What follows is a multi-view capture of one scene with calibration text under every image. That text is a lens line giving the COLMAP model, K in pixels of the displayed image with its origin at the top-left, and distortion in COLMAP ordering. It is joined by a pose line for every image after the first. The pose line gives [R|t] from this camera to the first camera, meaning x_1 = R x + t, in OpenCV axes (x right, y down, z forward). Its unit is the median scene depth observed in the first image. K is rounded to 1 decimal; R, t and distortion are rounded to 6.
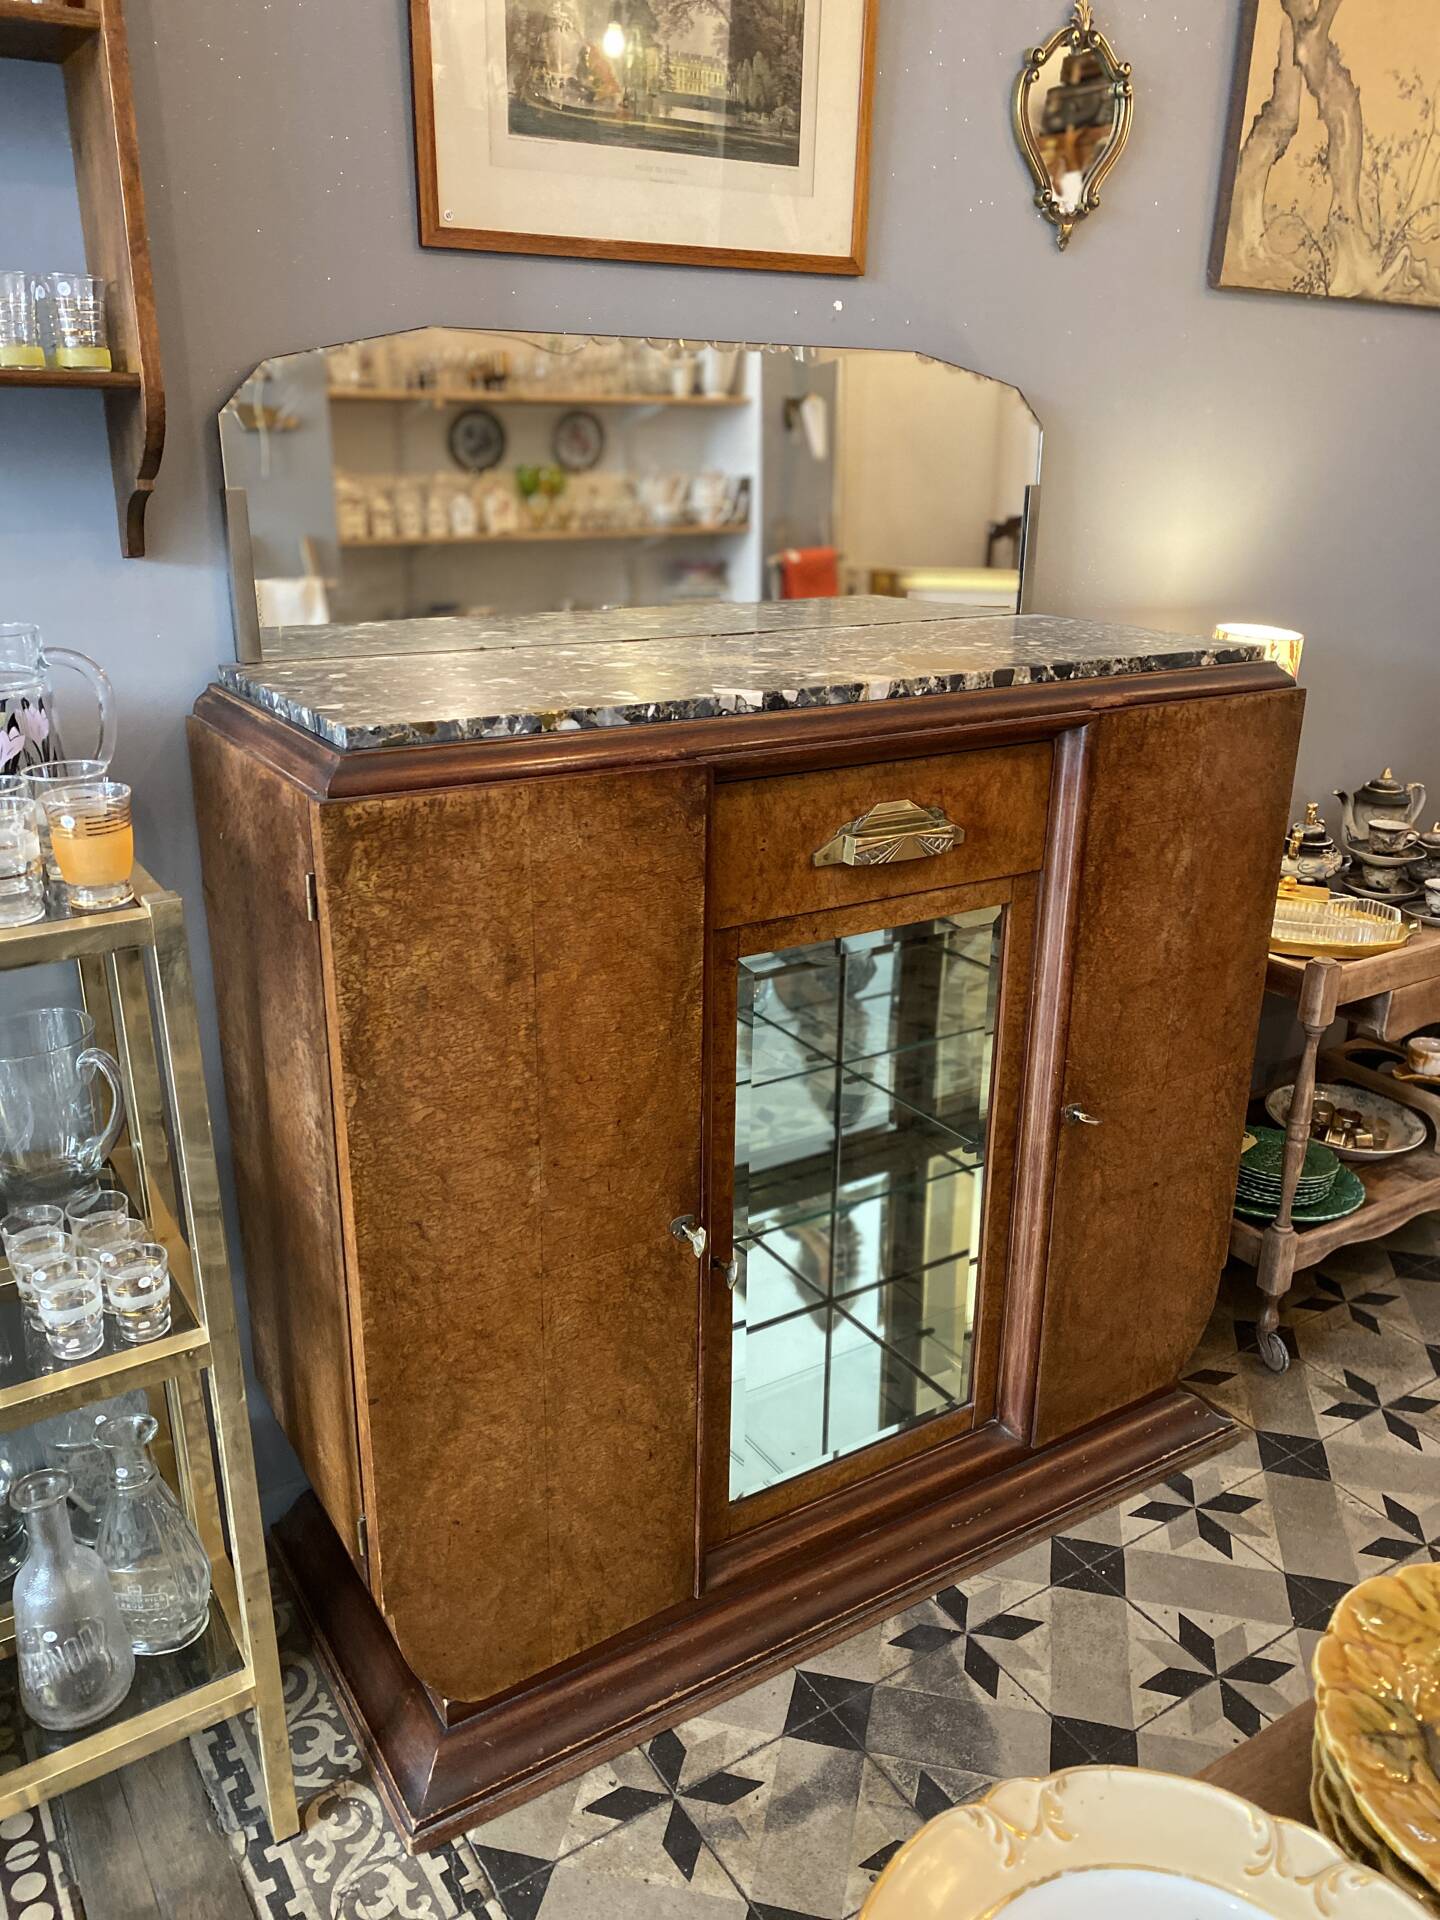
lens RADIAL K [[1464.8, 0, 715.9], [0, 1464.8, 955.5], [0, 0, 1]] dist [0.025128, -0.014634]
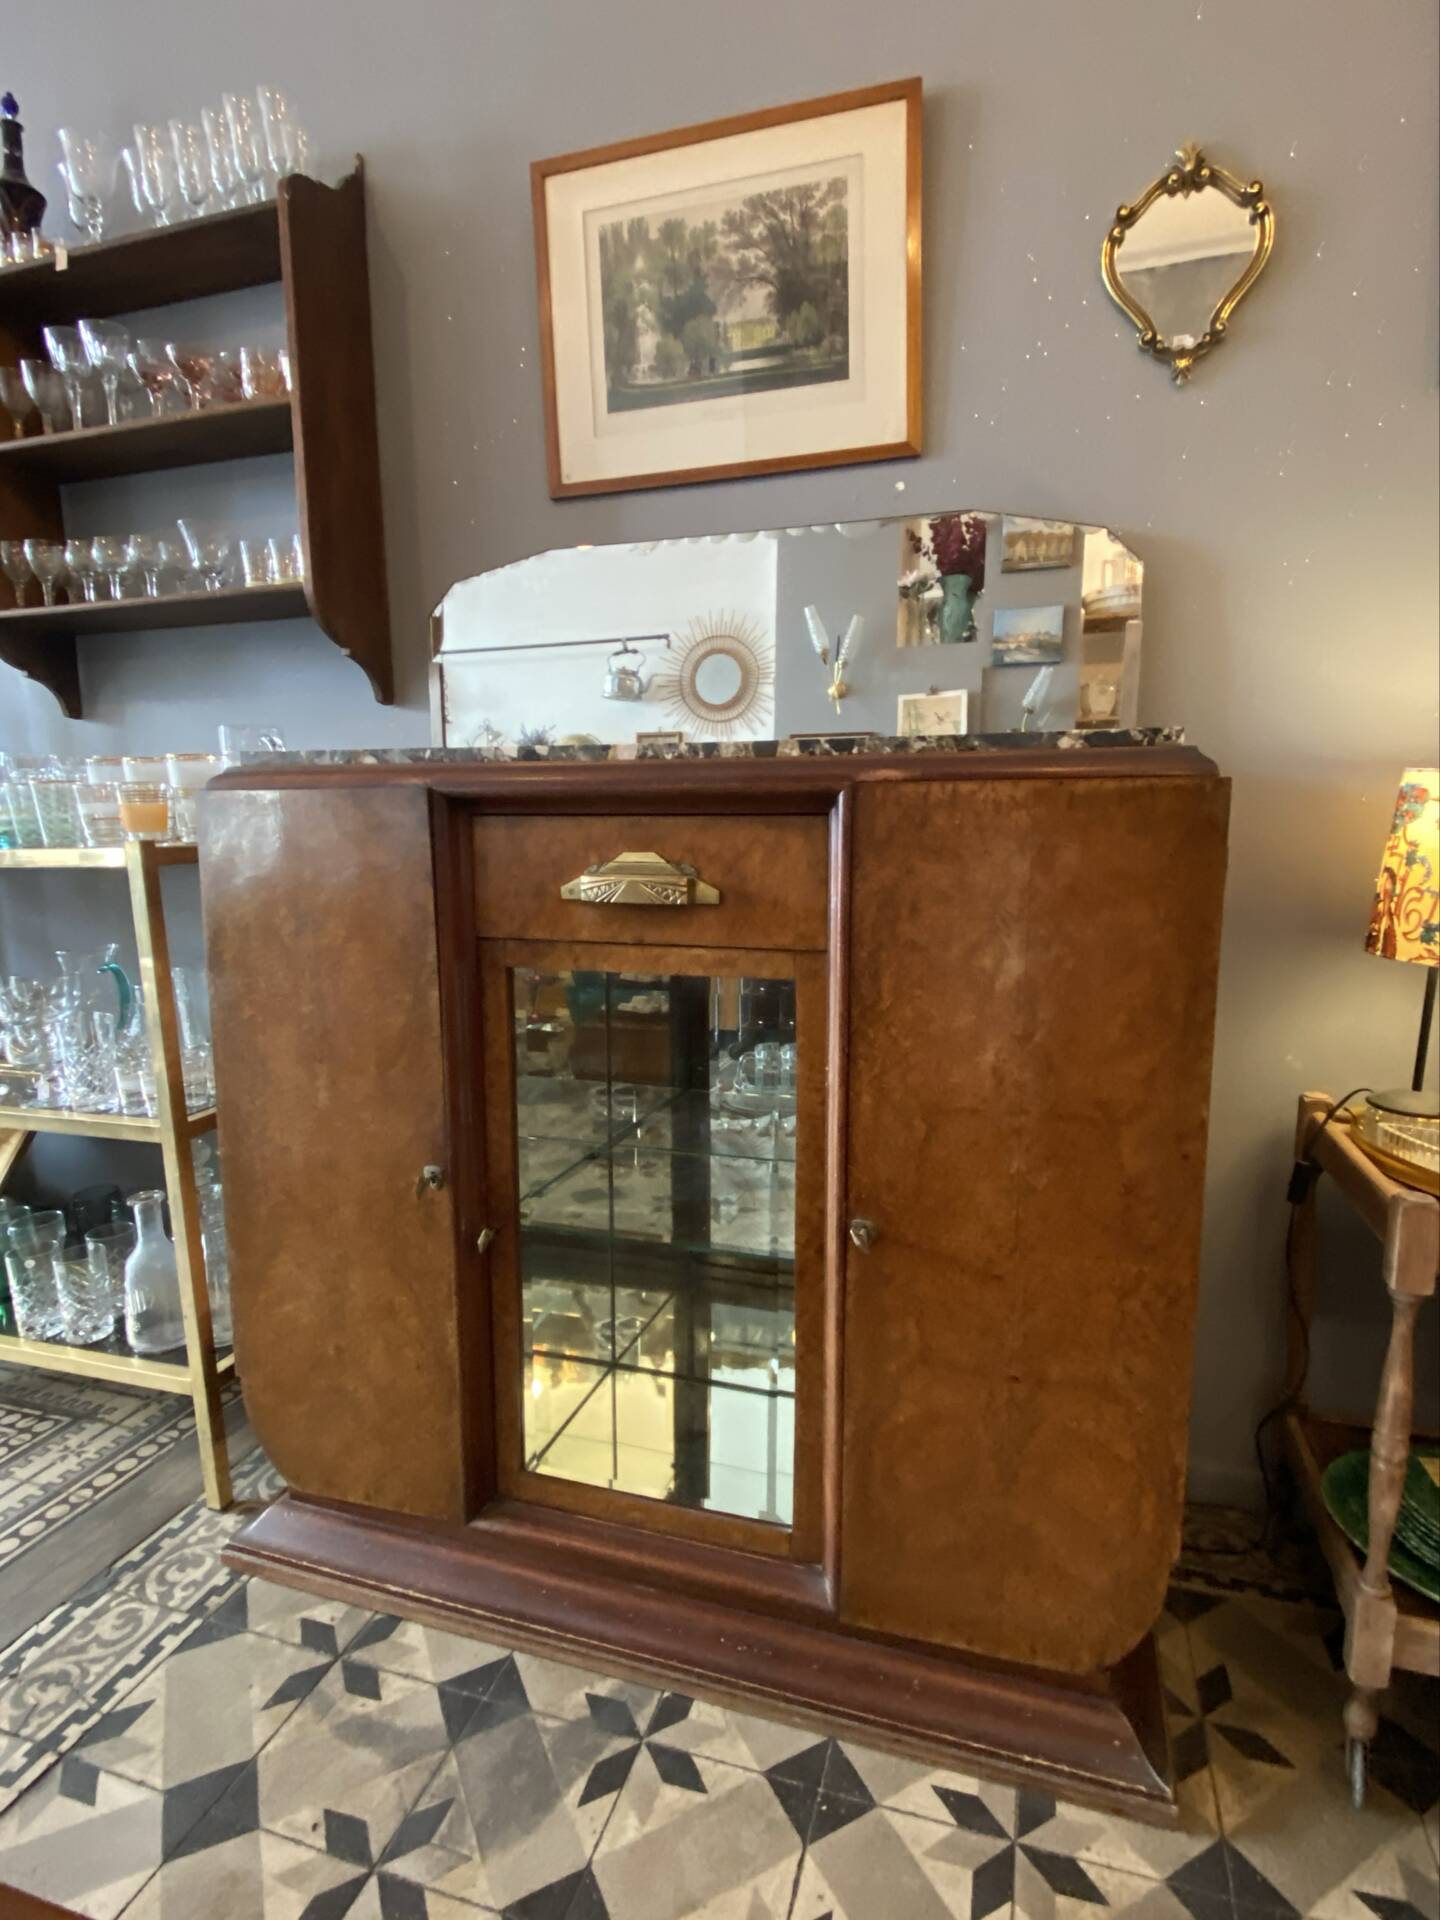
lens RADIAL K [[972.9, 0, 748.9], [0, 972.9, 964.3], [0, 0, 1]] dist [0.020759, -0.021360]
pose [[0.651028, 0.097955, -0.752707, 0.706652], [-0.245028, 0.965671, -0.086259, 0.018506], [0.718417, 0.240592, 0.652681, 0.576788]]
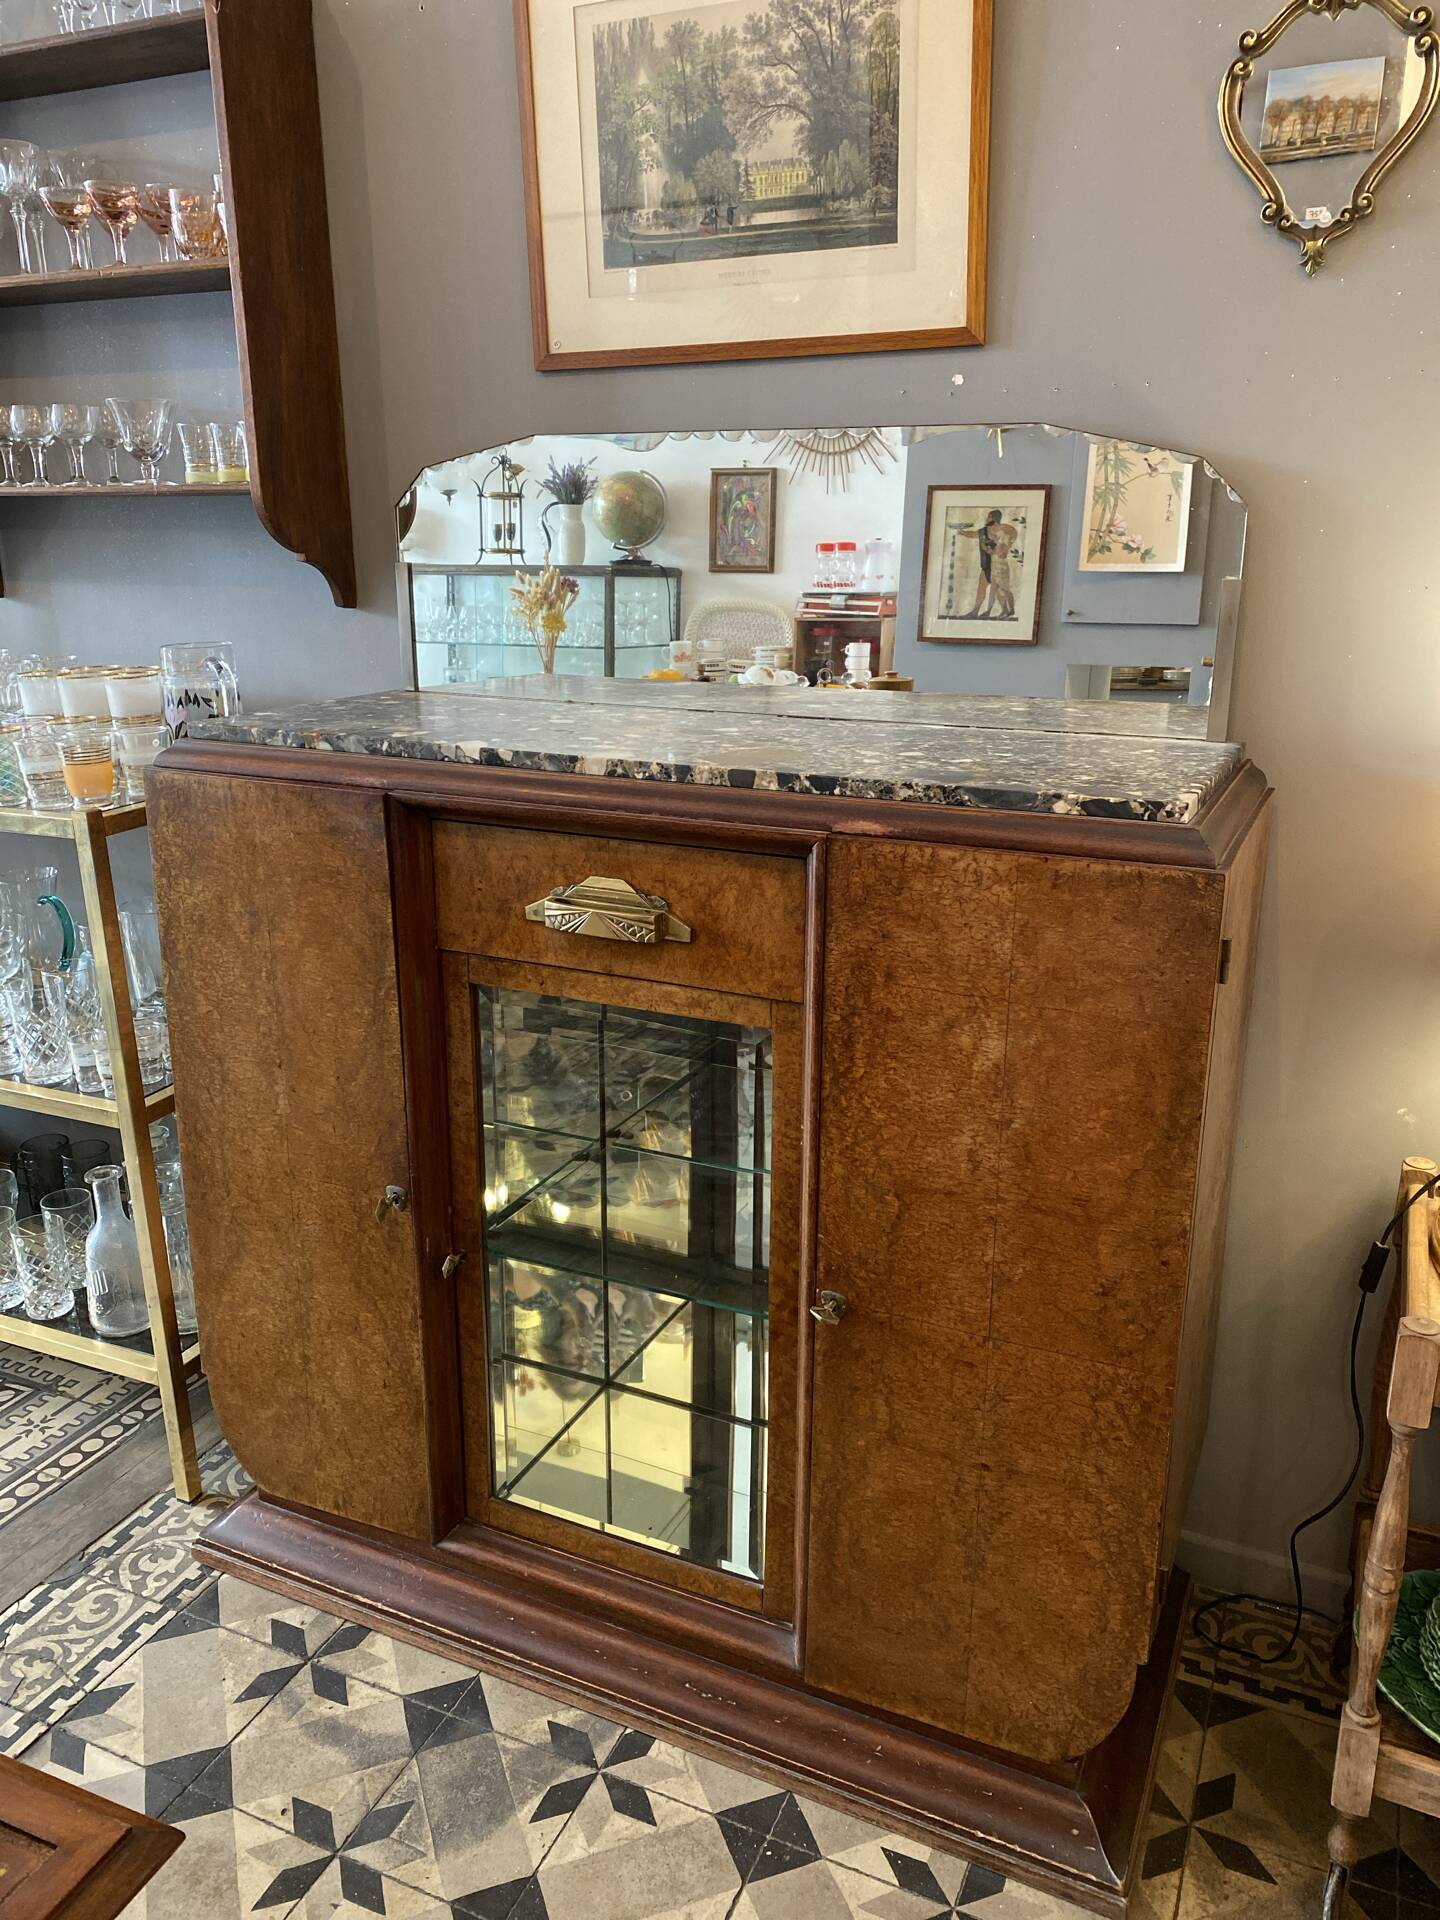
lens RADIAL K [[1468.5, 0, 703.6], [0, 1468.5, 946.2], [0, 0, 1]] dist [0.022010, -0.015140]
pose [[0.536242, 0.229335, -0.812311, 0.942065], [-0.274990, 0.957342, 0.088748, -0.161003], [0.798013, 0.175786, 0.576432, 0.463651]]
